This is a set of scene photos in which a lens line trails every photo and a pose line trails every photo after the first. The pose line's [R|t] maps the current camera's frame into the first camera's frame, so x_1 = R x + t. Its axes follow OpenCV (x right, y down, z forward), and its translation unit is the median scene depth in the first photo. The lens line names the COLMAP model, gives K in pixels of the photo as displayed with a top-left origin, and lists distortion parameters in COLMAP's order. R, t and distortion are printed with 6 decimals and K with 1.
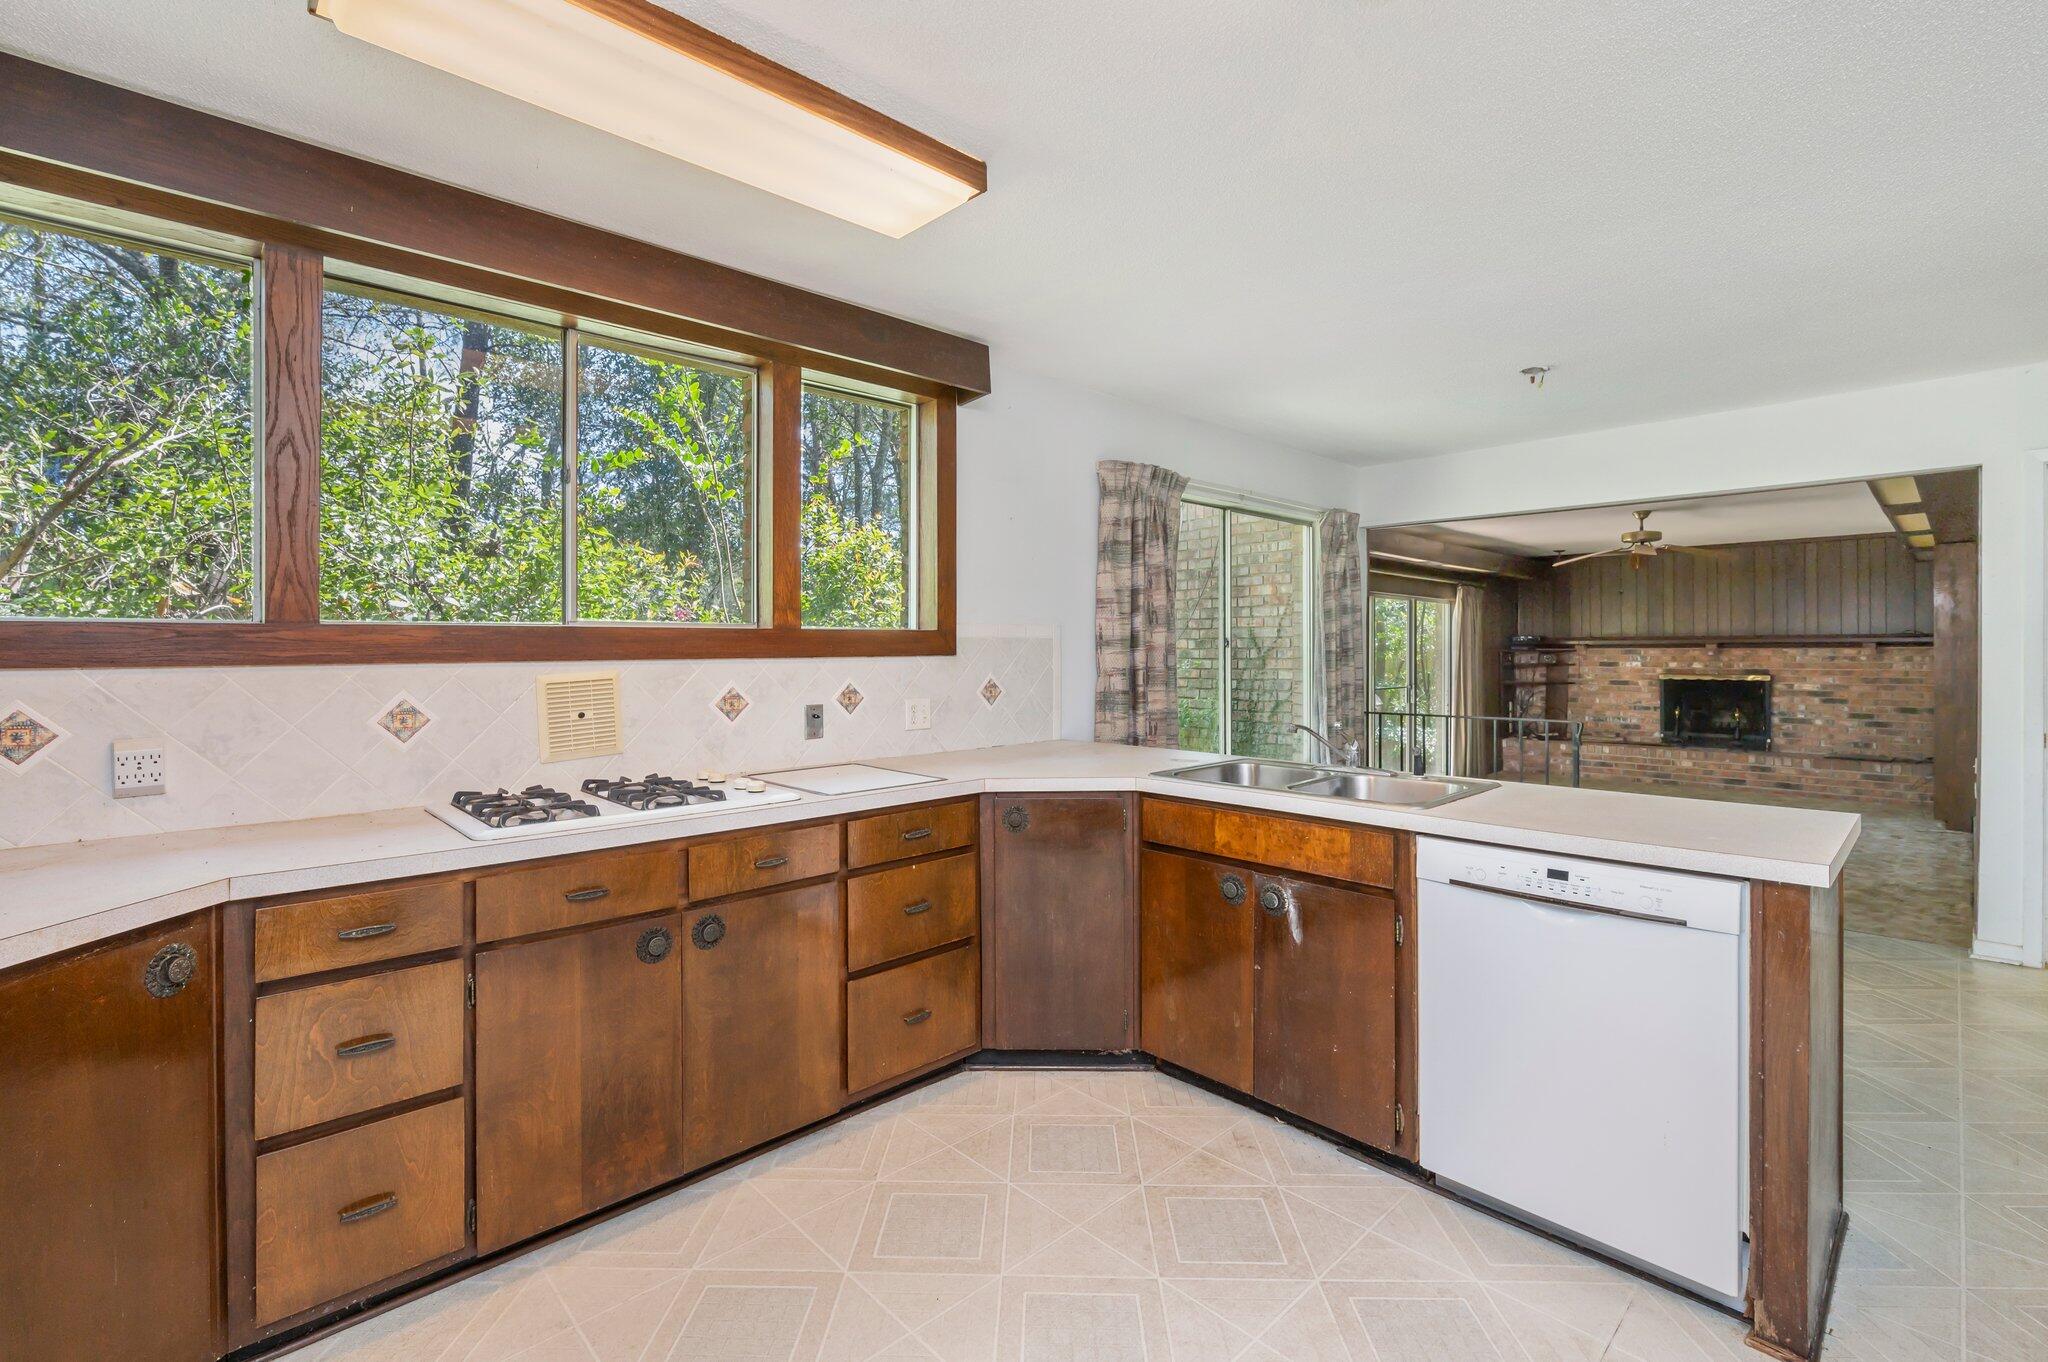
lens RADIAL K [[912.9, 0, 1000.9], [0, 912.9, 651.7], [0, 0, 1]] dist [0.002187, 0.000413]
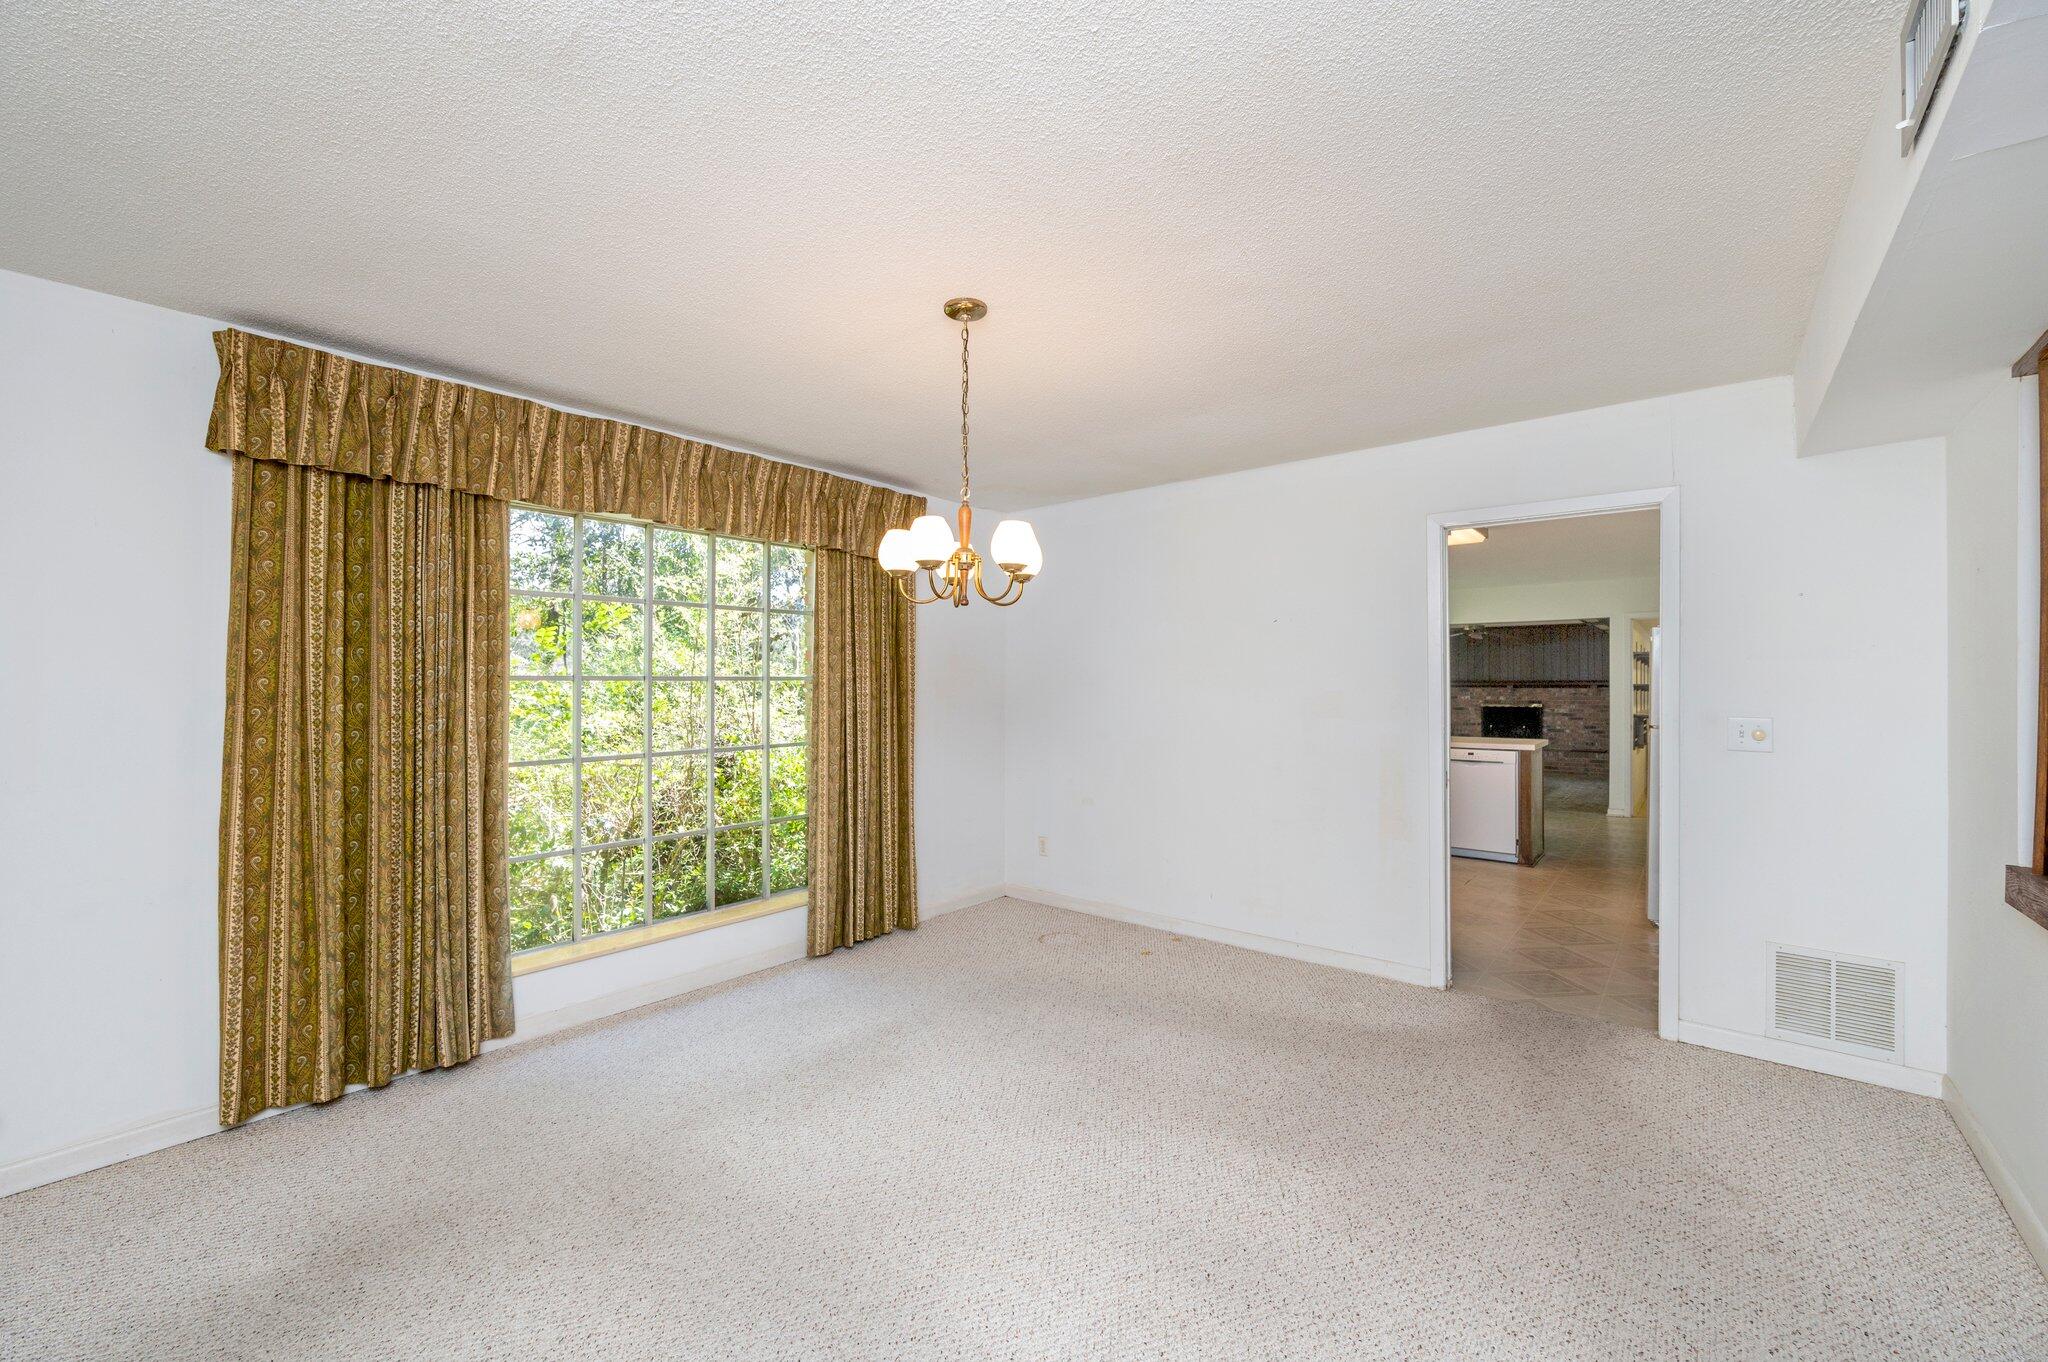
lens RADIAL K [[840.4, 0, 957.0], [0, 840.4, 702.4], [0, 0, 1]] dist [-0.004056, -0.000861]
pose [[0.996964, -0.004454, 0.077735, -0.381296], [0.003200, 0.999863, 0.016254, -0.006235], [-0.077797, -0.015956, 0.996842, -0.490984]]
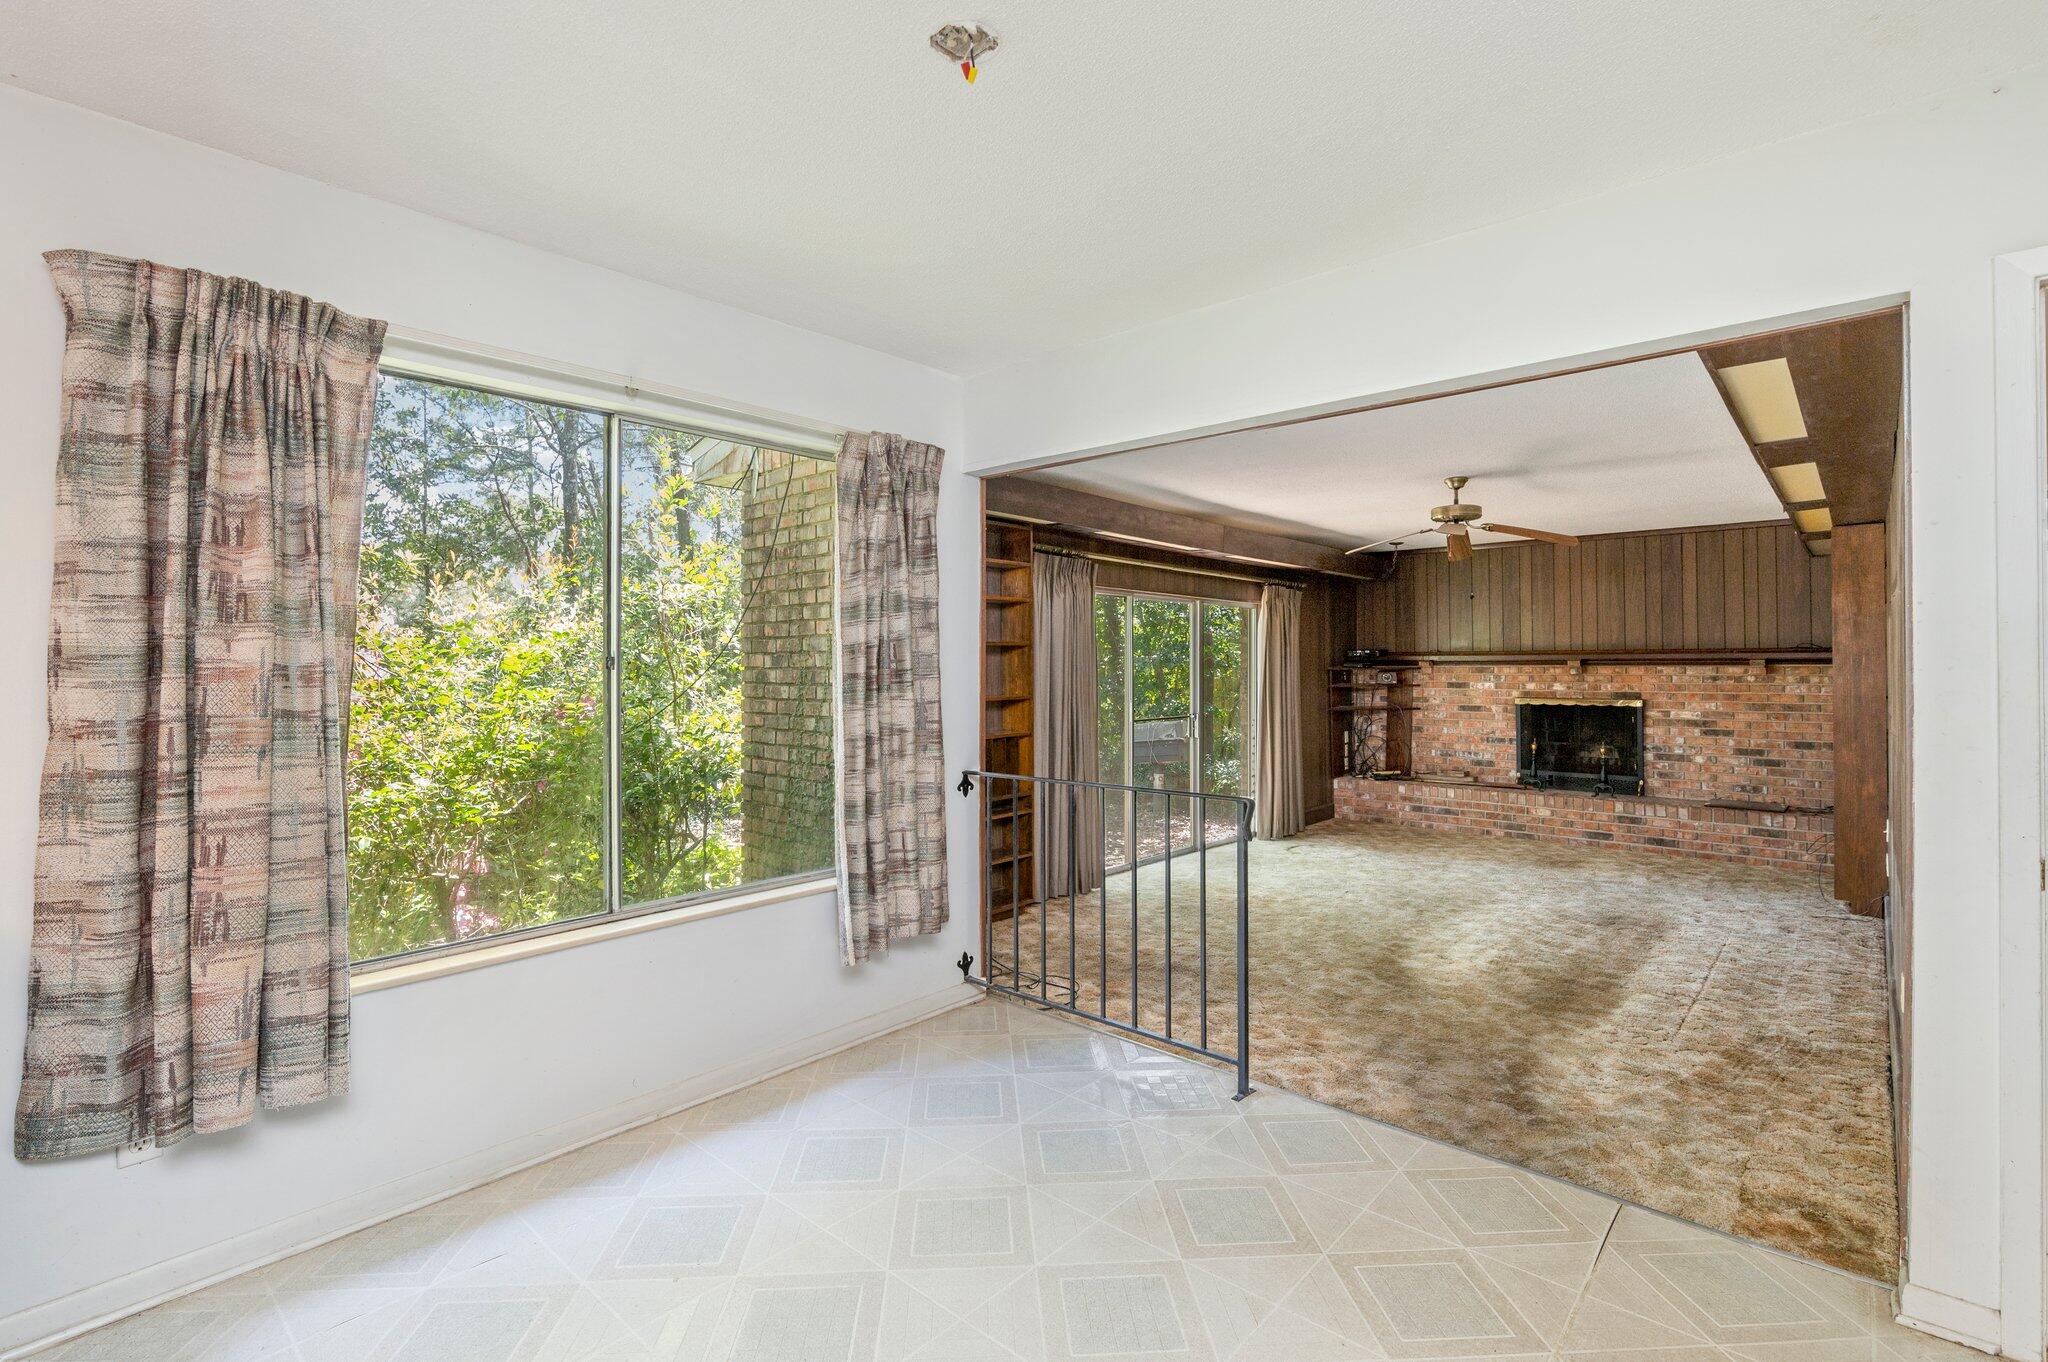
lens RADIAL K [[970.3, 0, 980.1], [0, 970.3, 658.1], [0, 0, 1]] dist [-0.001550, 0.000536]
pose [[0.997530, 0.000254, 0.070243, 0.216313], [0.000363, 0.999961, -0.008777, -0.003281], [-0.070242, 0.008781, 0.997491, 0.208293]]
